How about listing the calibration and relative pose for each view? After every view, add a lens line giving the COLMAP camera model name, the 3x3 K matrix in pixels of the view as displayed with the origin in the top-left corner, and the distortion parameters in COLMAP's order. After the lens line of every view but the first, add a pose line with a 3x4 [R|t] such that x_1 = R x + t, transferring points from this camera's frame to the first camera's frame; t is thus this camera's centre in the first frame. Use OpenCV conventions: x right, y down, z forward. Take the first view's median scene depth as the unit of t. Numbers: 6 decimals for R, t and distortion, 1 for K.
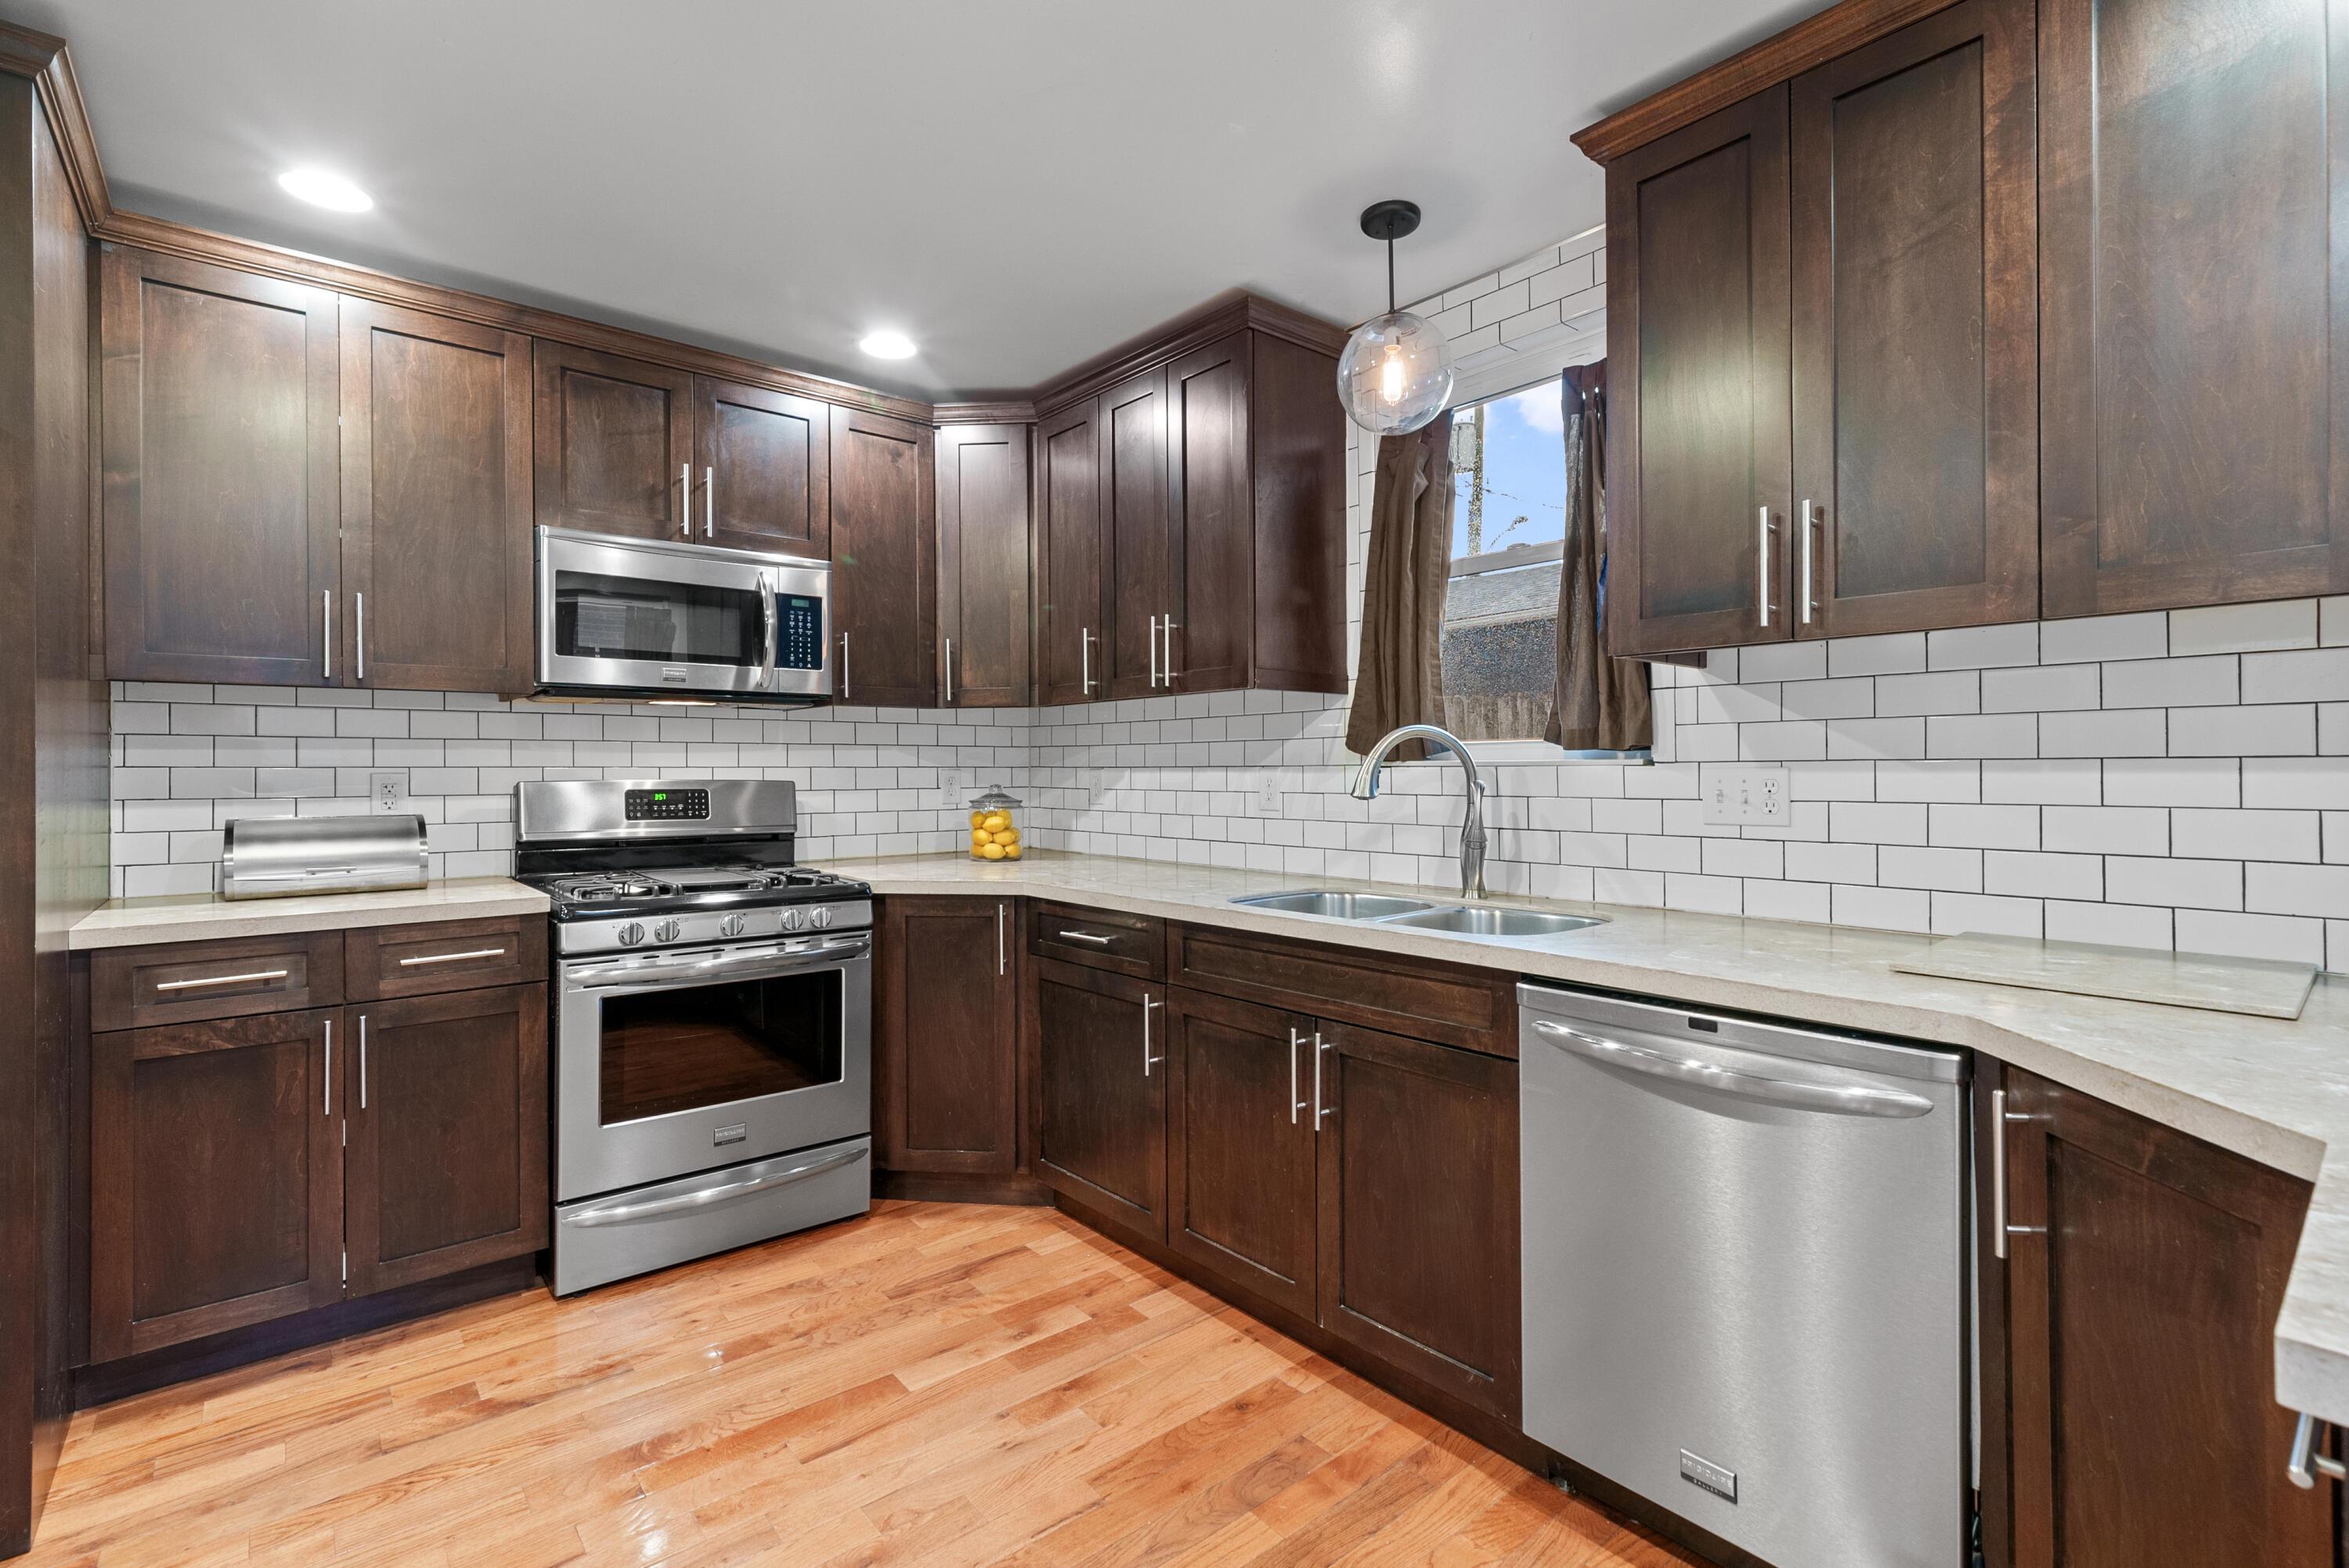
lens RADIAL K [[1077.9, 0, 1158.2], [0, 1077.9, 768.4], [0, 0, 1]] dist [0.001641, 0.000147]
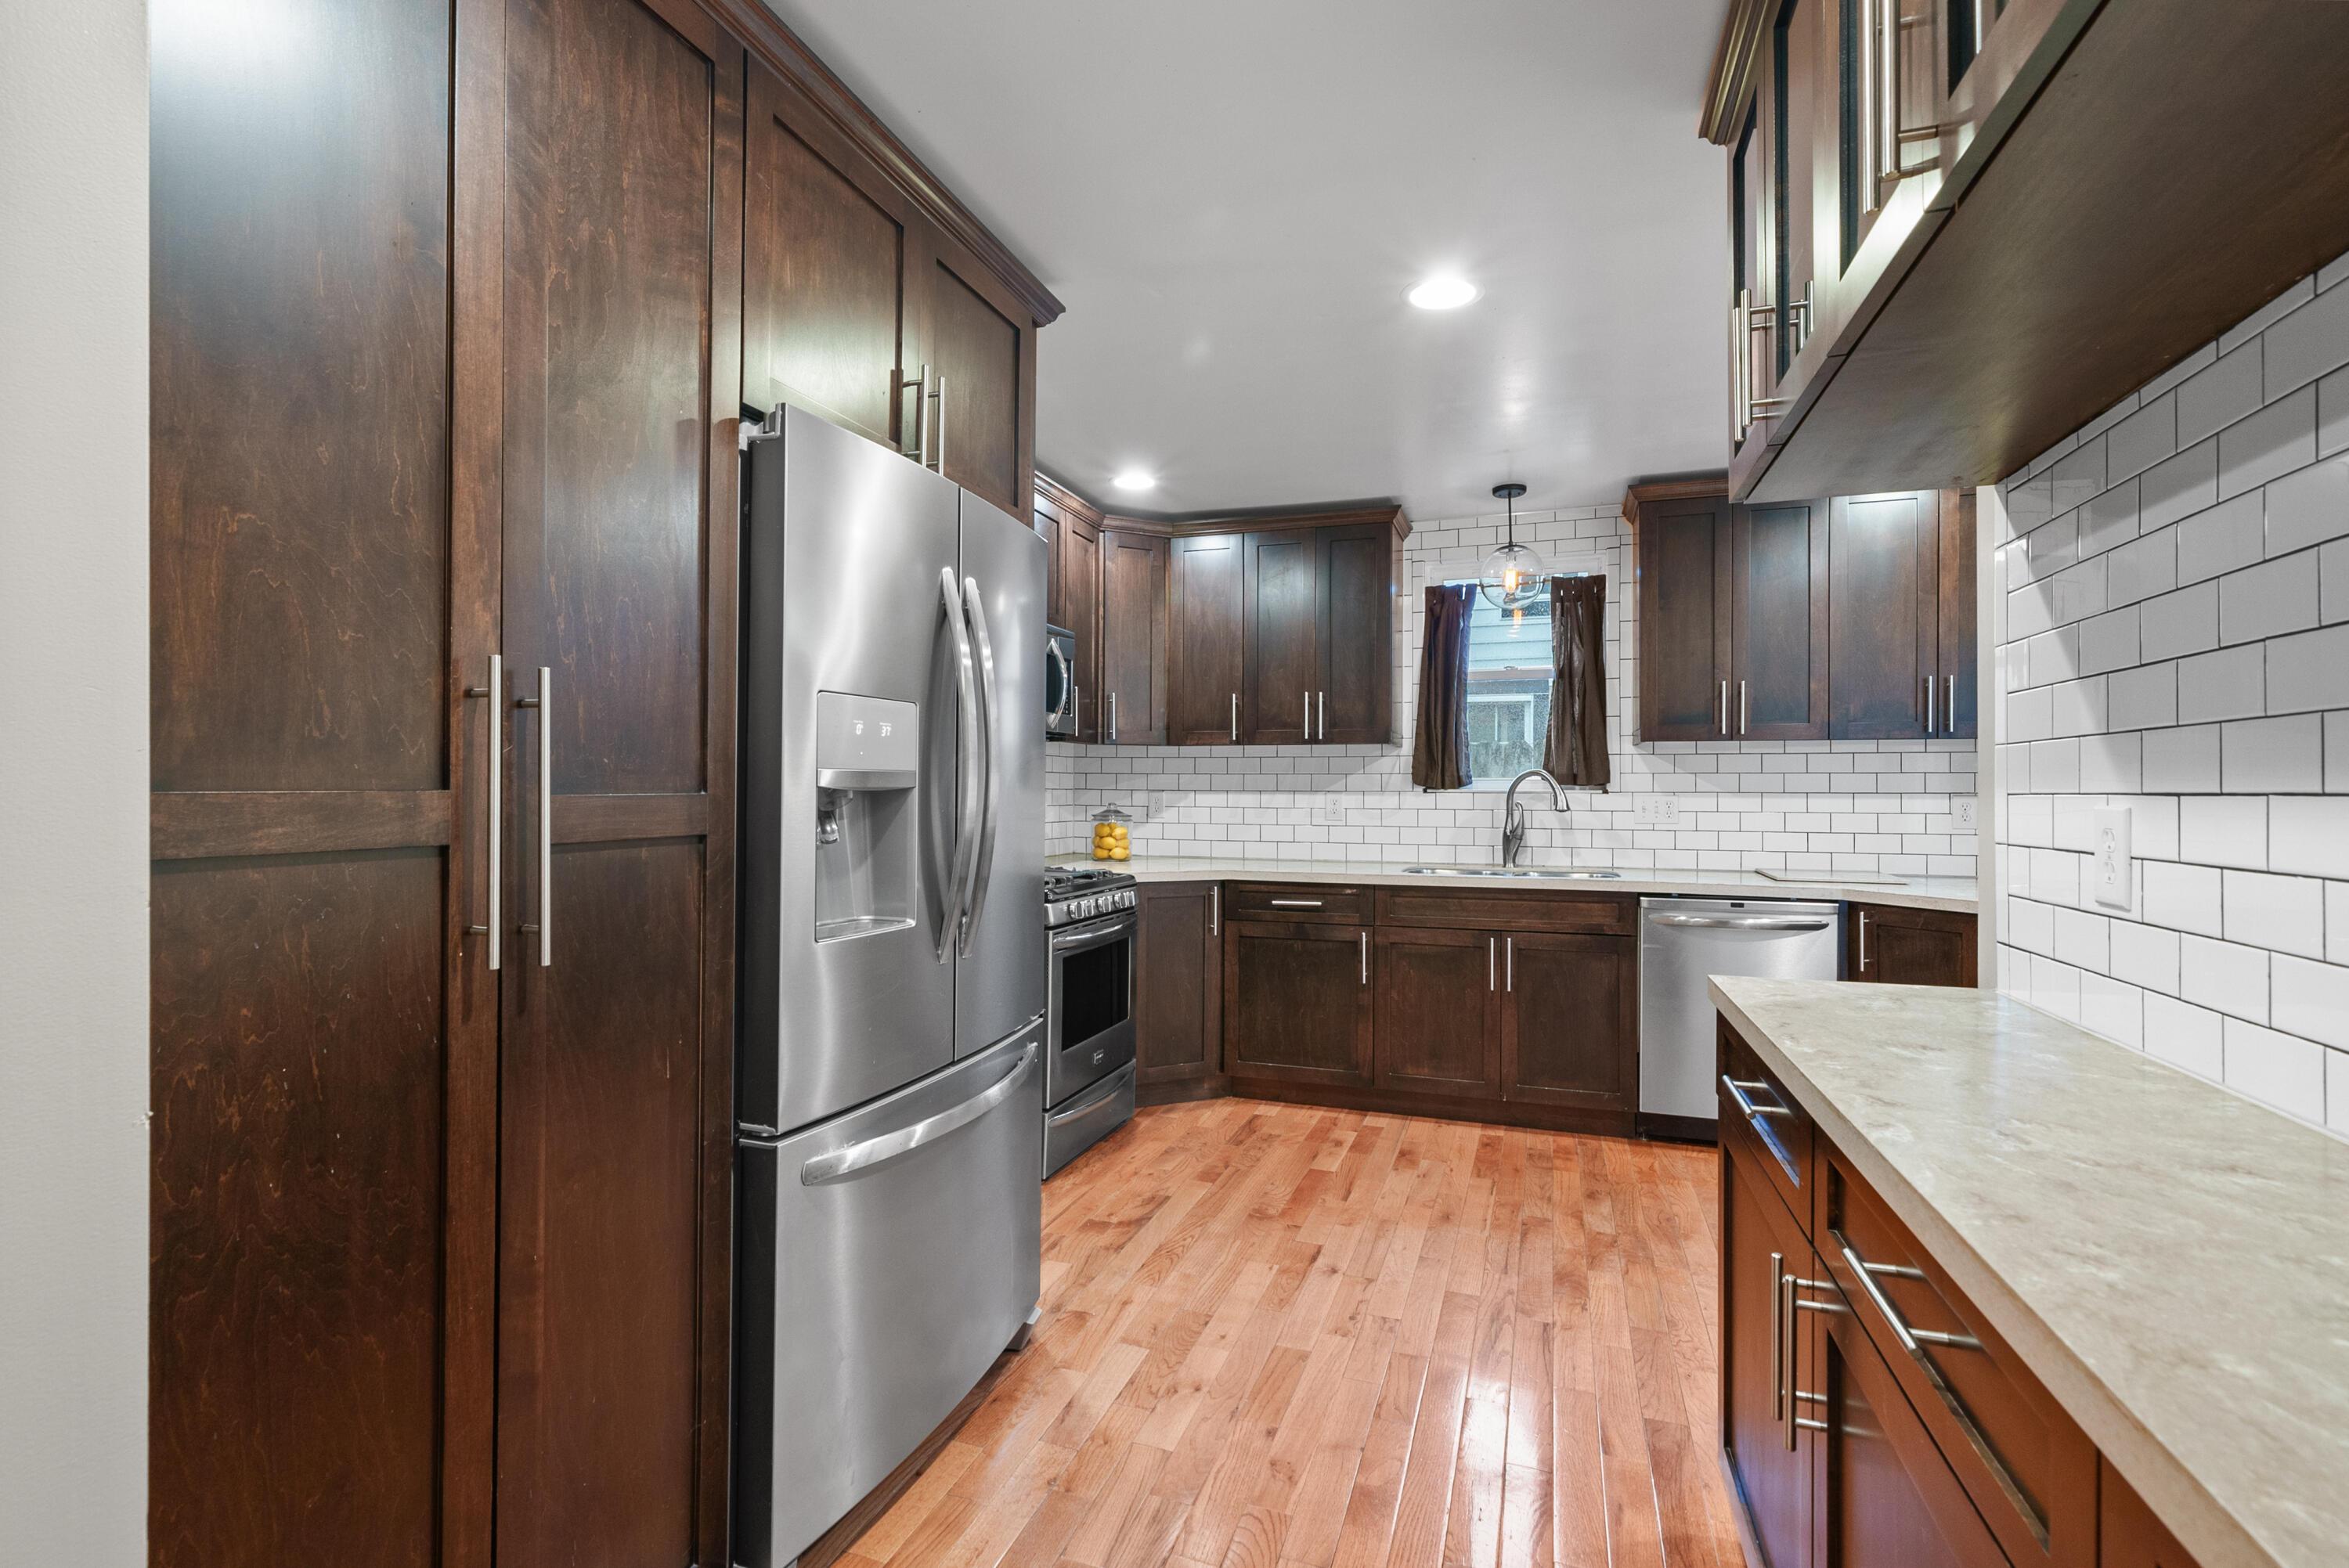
lens RADIAL K [[1098.3, 0, 1174.5], [0, 1098.3, 784.0], [0, 0, 1]] dist [0.002482, 0.000206]
pose [[0.855323, 0.012737, 0.517938, -1.133359], [-0.009837, 0.999917, -0.008344, 0.003480], [-0.518002, 0.002042, 0.855377, -0.264184]]
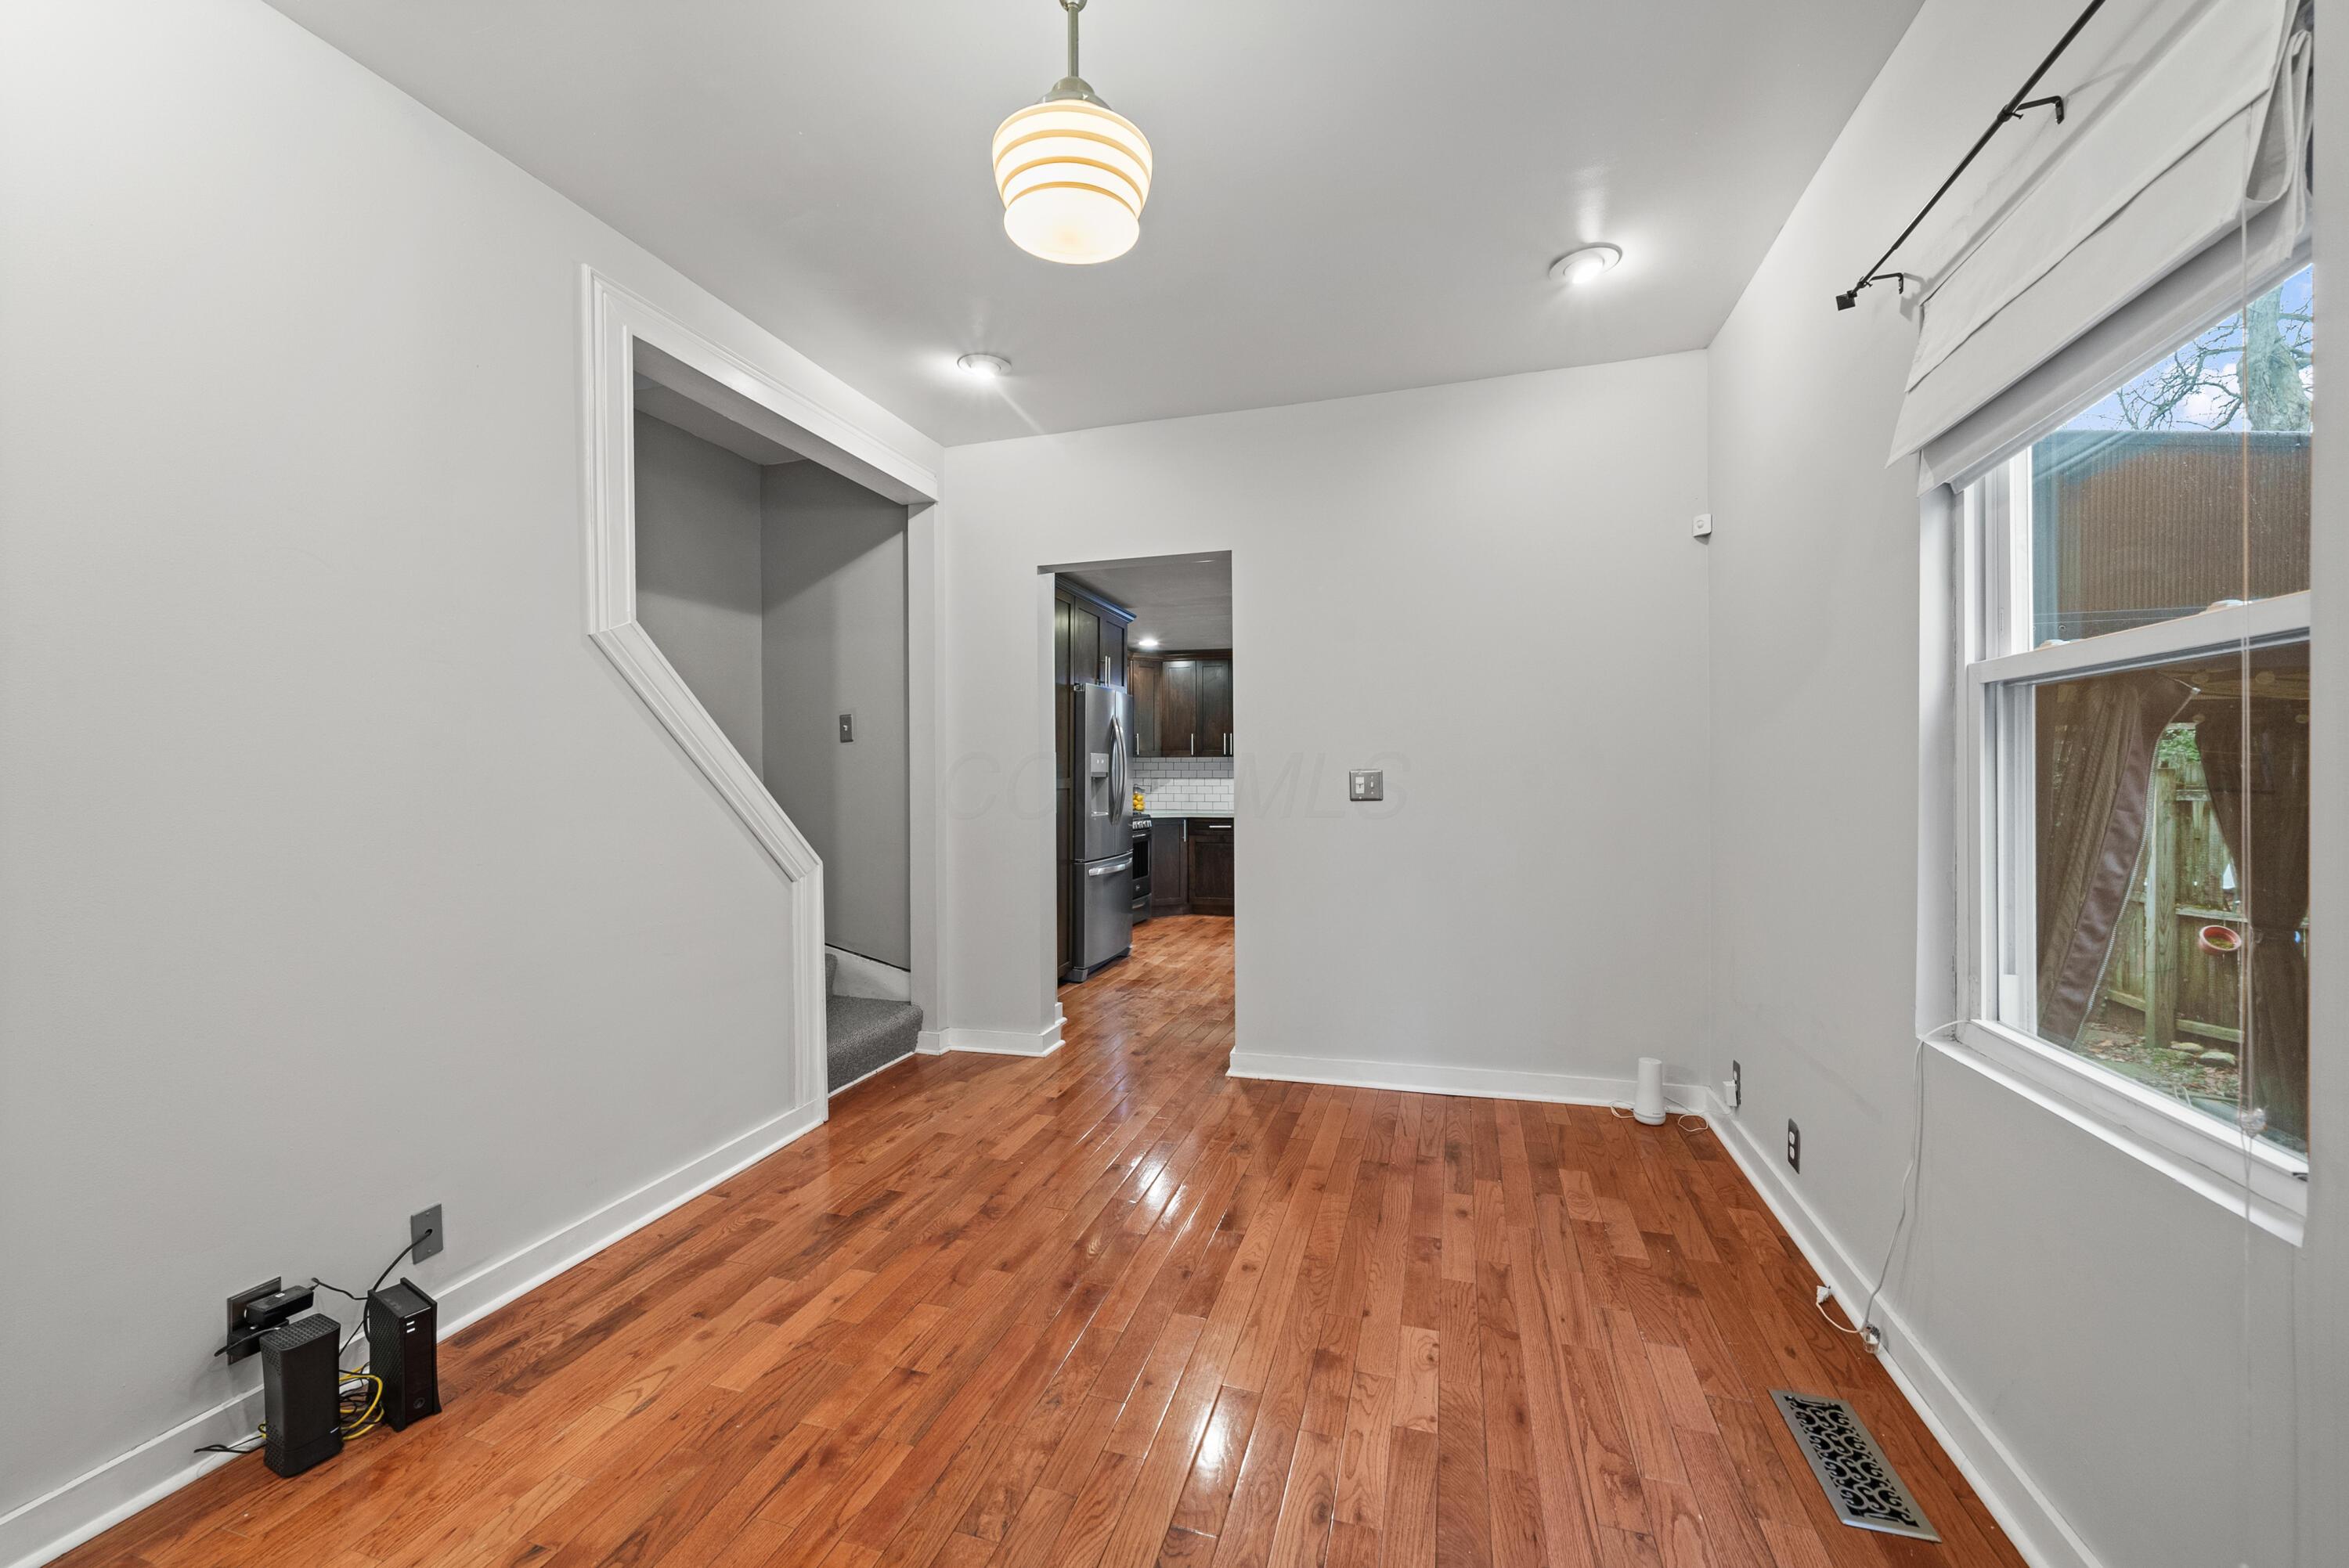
lens RADIAL K [[930.3, 0, 1178.5], [0, 930.3, 785.3], [0, 0, 1]] dist [-0.000031, 0.000014]
pose [[0.830945, 0.004316, 0.556338, -2.054347], [-0.005588, 0.999984, 0.000588, 0.024714], [-0.556327, -0.003597, 0.830956, -1.573167]]
